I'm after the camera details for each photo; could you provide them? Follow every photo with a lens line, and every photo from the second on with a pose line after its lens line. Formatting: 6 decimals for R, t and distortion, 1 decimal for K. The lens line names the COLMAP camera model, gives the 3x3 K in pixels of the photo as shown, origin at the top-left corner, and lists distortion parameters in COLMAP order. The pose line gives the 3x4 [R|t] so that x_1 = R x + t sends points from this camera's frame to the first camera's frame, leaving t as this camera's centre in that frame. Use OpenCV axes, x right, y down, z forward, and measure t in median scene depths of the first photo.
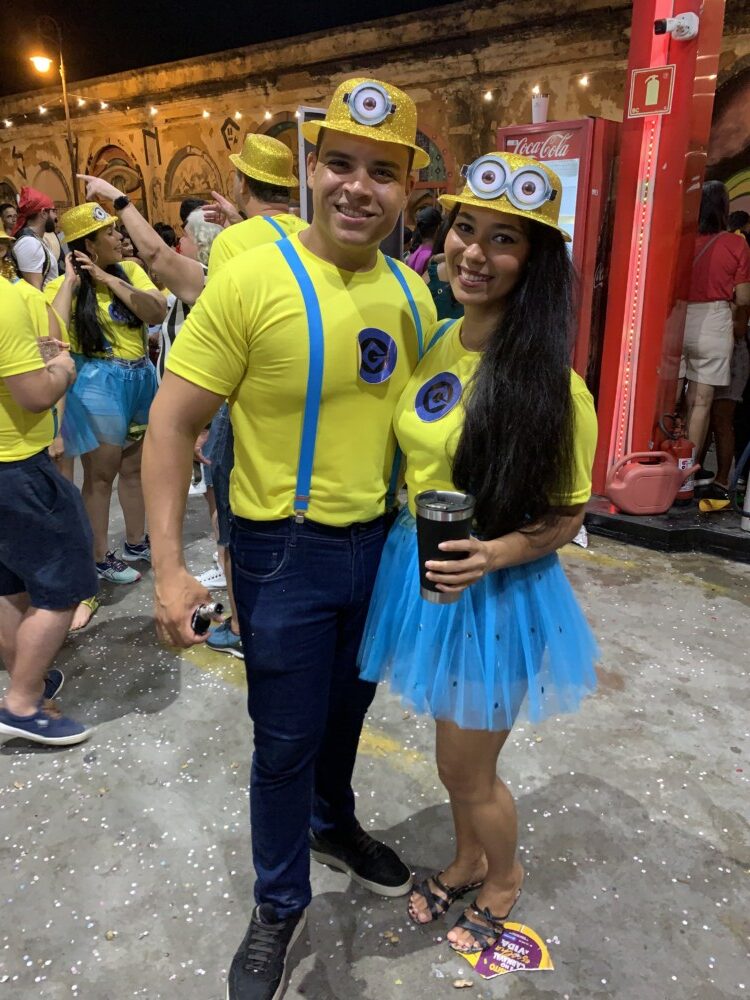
lens RADIAL K [[775.7, 0, 369.2], [0, 775.7, 508.3], [0, 0, 1]] dist [-0.003642, 0.011212]
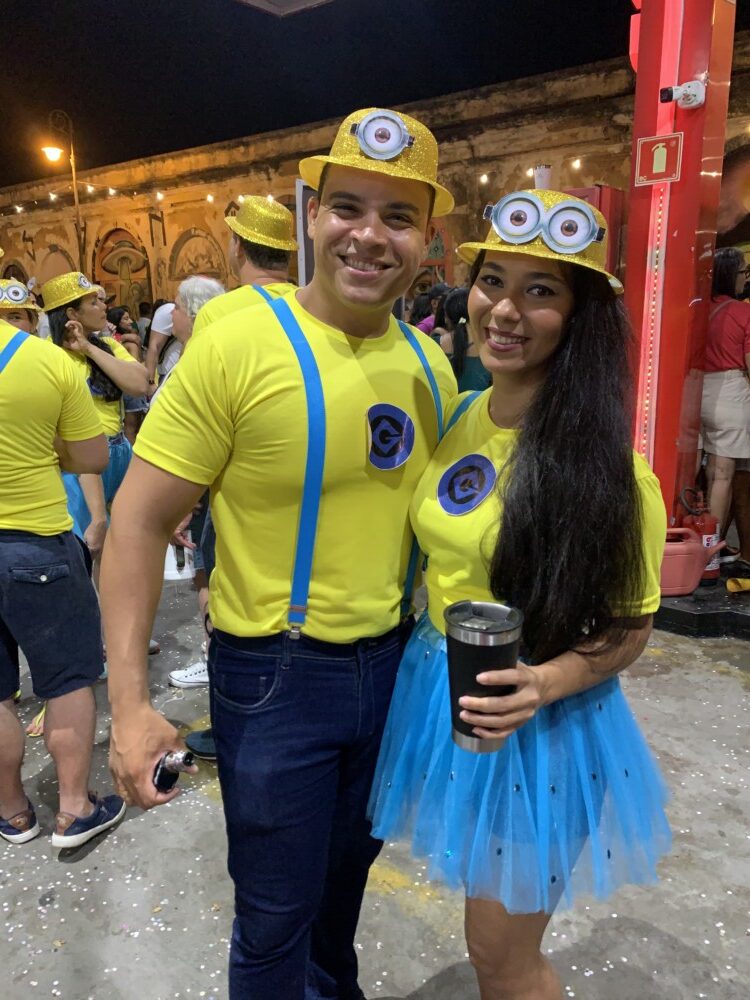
lens RADIAL K [[775.7, 0, 370.1], [0, 775.7, 496.9], [0, 0, 1]] dist [-0.003642, 0.011212]
pose [[0.999966, -0.008154, -0.001097, -0.000063], [0.007994, 0.994504, -0.104395, -0.005303], [0.001943, 0.104383, 0.994535, 0.022058]]
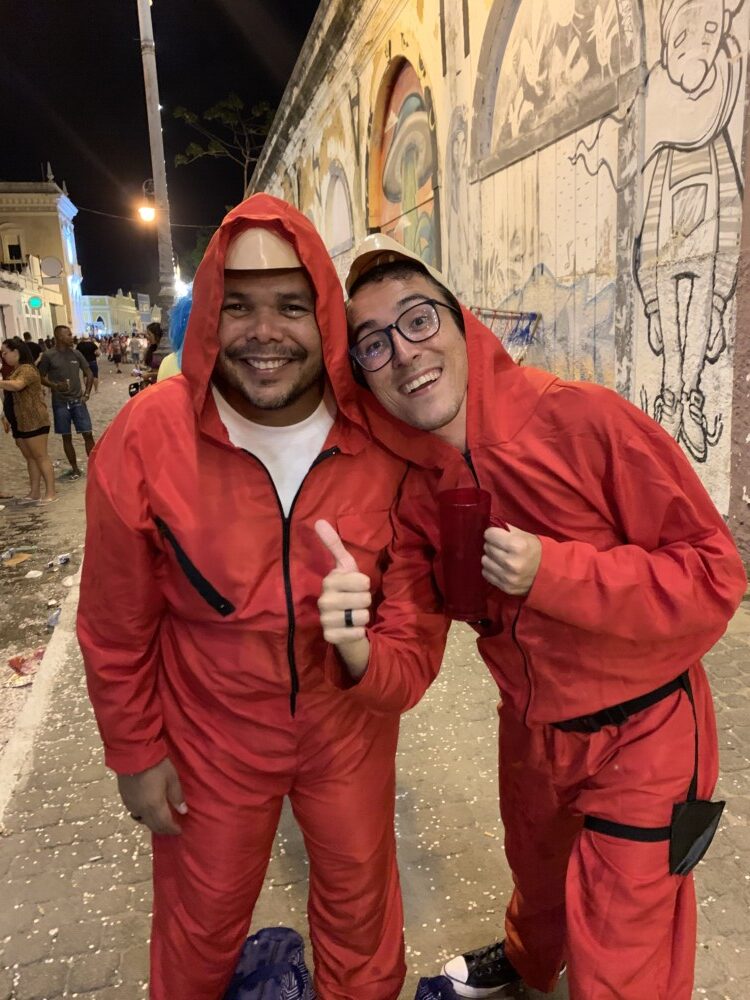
lens RADIAL K [[775.7, 0, 372.2], [0, 775.7, 495.3], [0, 0, 1]] dist [-0.003642, 0.011212]
pose [[0.786938, 0.107776, -0.607546, -0.165347], [-0.172777, 0.983727, -0.049284, -0.412010], [0.592348, 0.143754, 0.792754, 1.212750]]
